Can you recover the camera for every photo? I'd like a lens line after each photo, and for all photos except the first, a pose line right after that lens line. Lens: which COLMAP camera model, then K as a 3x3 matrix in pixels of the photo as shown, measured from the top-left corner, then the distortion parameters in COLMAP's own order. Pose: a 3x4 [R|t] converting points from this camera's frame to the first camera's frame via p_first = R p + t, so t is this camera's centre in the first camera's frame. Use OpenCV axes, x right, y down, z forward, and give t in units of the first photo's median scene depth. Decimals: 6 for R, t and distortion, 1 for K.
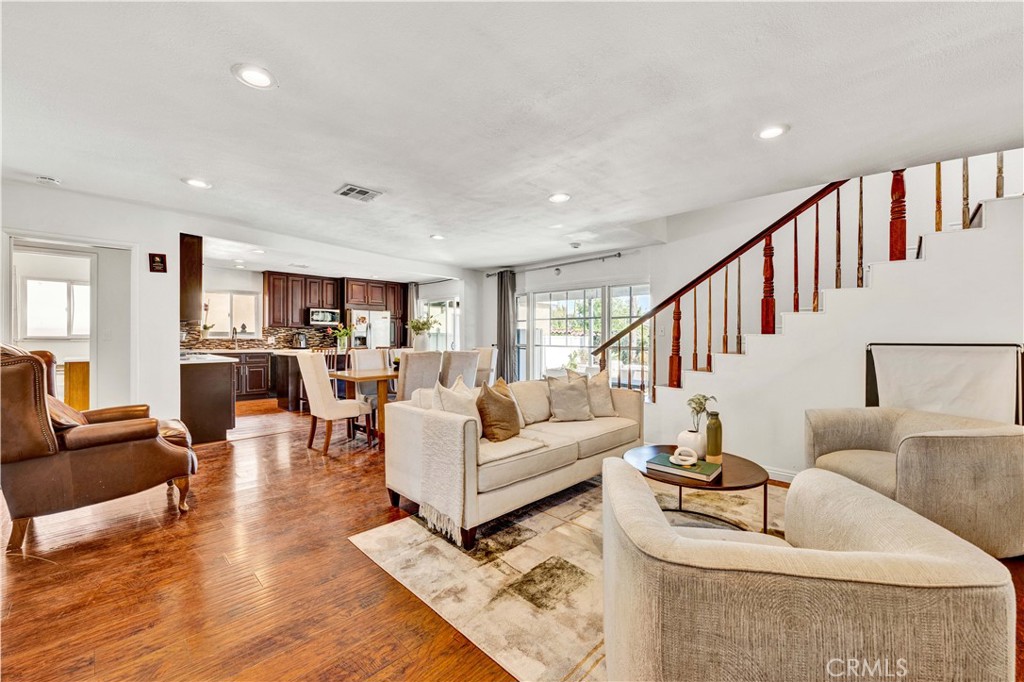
lens RADIAL K [[403.7, 0, 511.7], [0, 403.7, 342.4], [0, 0, 1]] dist [-0.009614, 0.000612]
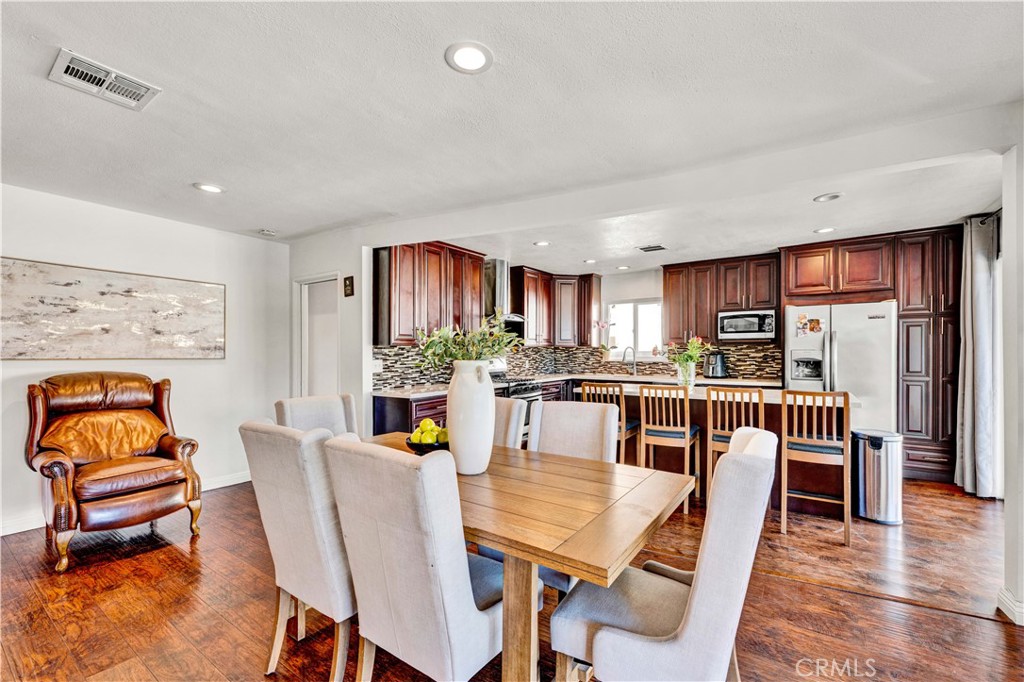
lens RADIAL K [[403.7, 0, 531.2], [0, 403.7, 349.7], [0, 0, 1]] dist [-0.009614, 0.000612]
pose [[0.160663, -0.012441, -0.986931, 0.059083], [-0.005028, 0.999897, -0.013423, -0.018635], [0.986996, 0.007119, 0.160584, 0.620391]]
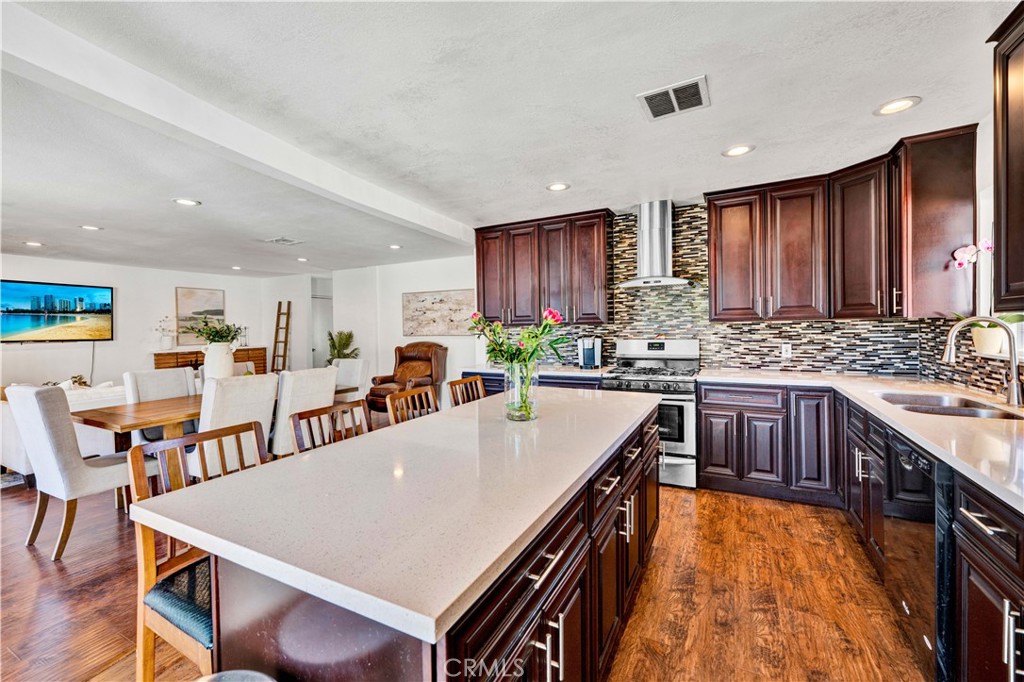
lens RADIAL K [[403.7, 0, 513.4], [0, 403.7, 324.8], [0, 0, 1]] dist [-0.009614, 0.000612]
pose [[-0.956830, -0.003507, -0.290627, -0.298886], [-0.001139, 0.999965, -0.008317, -0.026324], [0.290646, -0.007626, -0.956800, 1.077713]]
